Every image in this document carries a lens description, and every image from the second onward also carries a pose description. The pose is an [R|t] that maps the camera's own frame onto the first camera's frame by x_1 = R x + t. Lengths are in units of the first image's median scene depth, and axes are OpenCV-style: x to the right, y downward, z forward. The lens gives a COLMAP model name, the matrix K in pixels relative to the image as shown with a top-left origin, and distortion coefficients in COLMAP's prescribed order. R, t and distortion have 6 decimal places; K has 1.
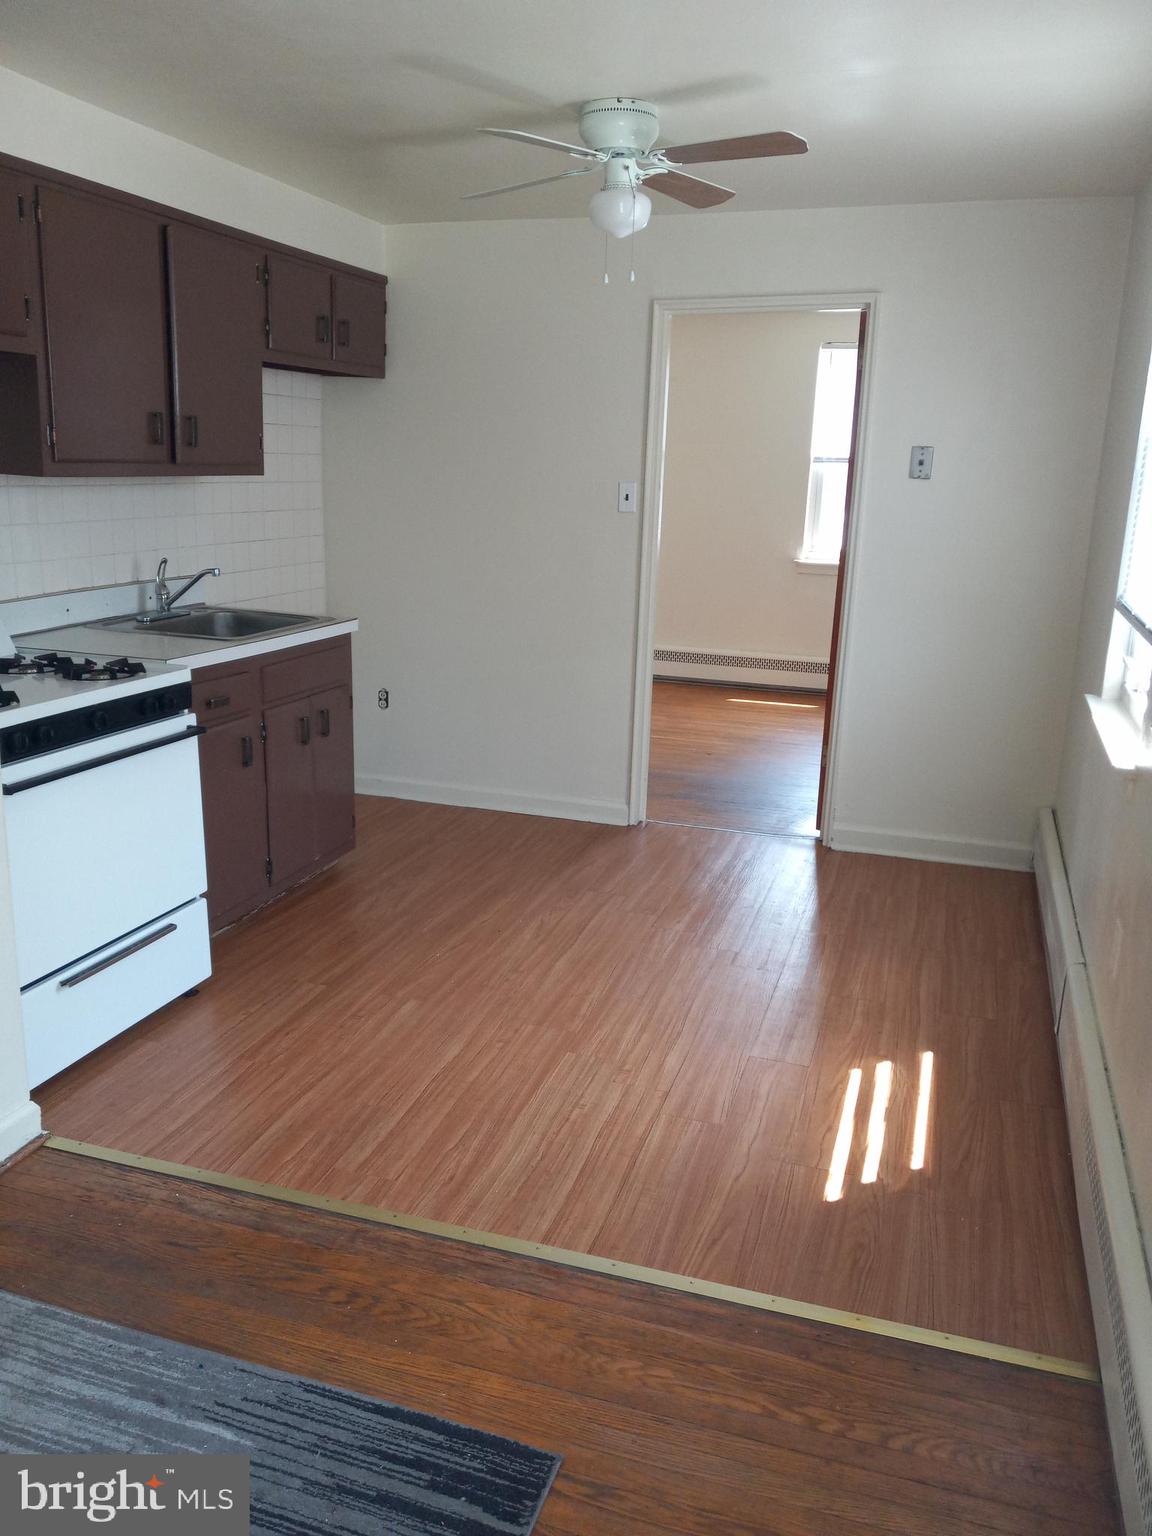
lens RADIAL K [[1227.0, 0, 576.0], [0, 1227.0, 768.0], [0, 0, 1]] dist [0.041643, -0.033307]
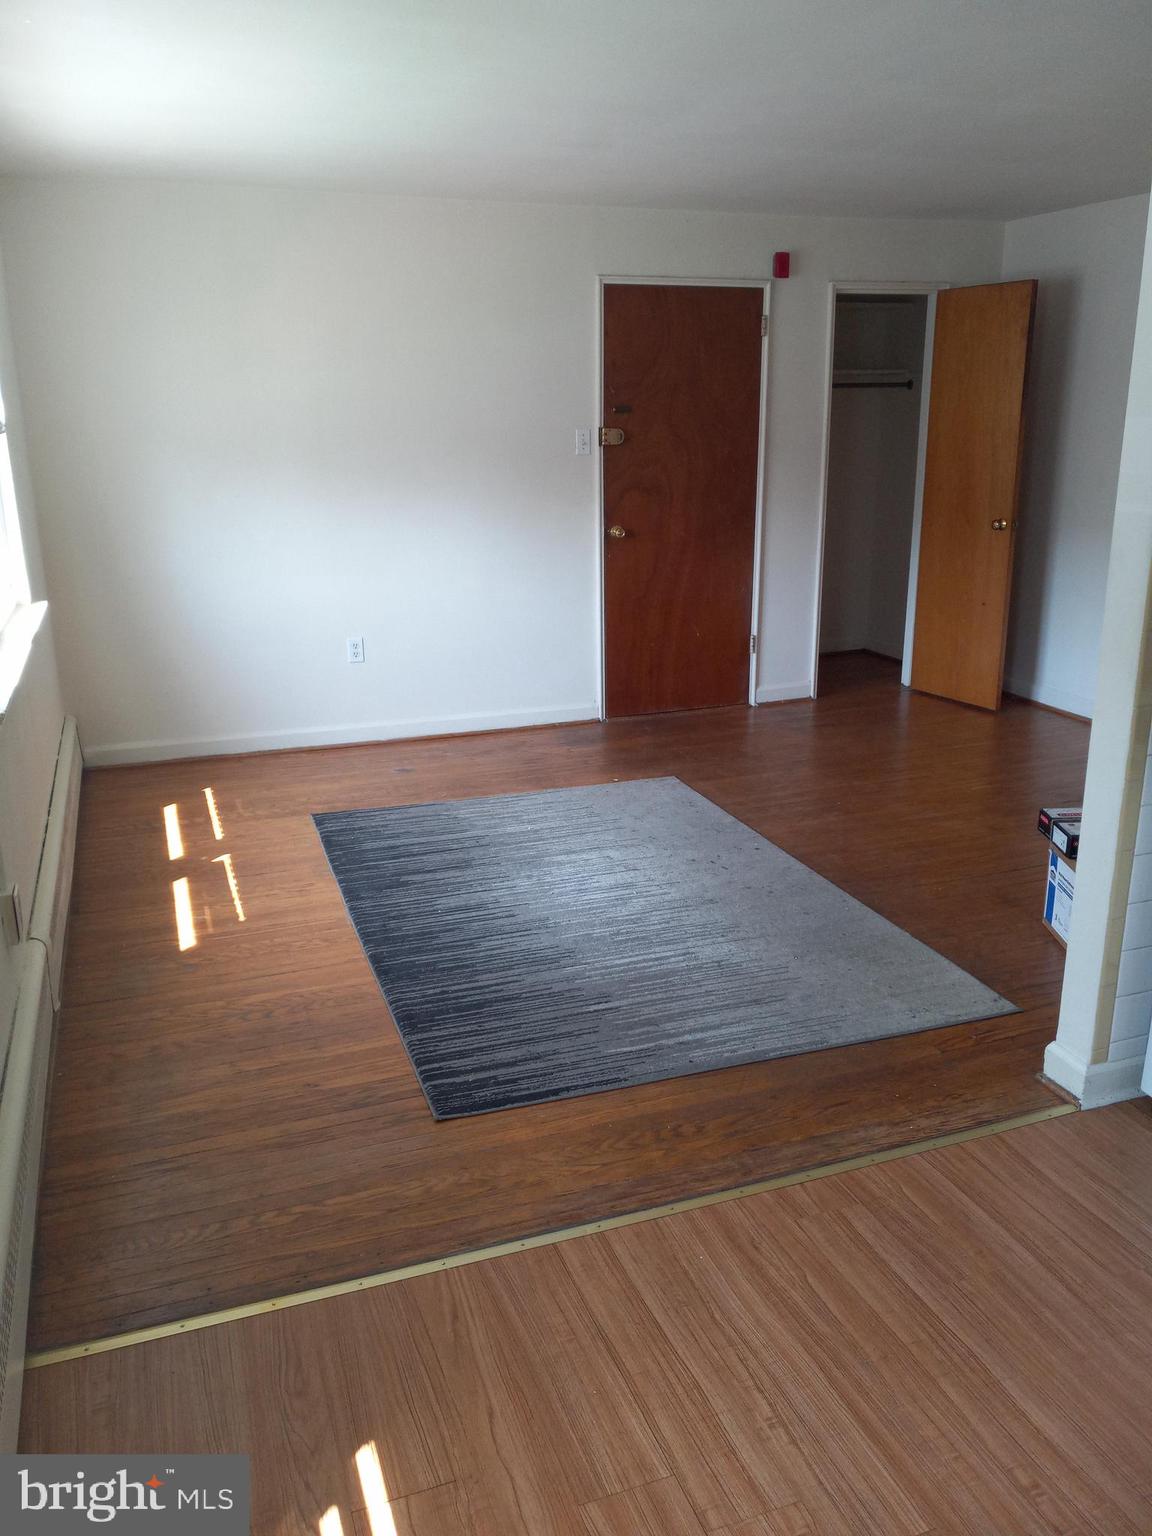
lens RADIAL K [[1227.0, 0, 576.0], [0, 1227.0, 768.0], [0, 0, 1]] dist [0.041643, -0.033307]
pose [[-0.789123, 0.155224, -0.594298, 0.498519], [-0.164836, 0.878535, 0.448337, -0.361584], [0.591704, 0.451754, -0.667686, 1.439974]]
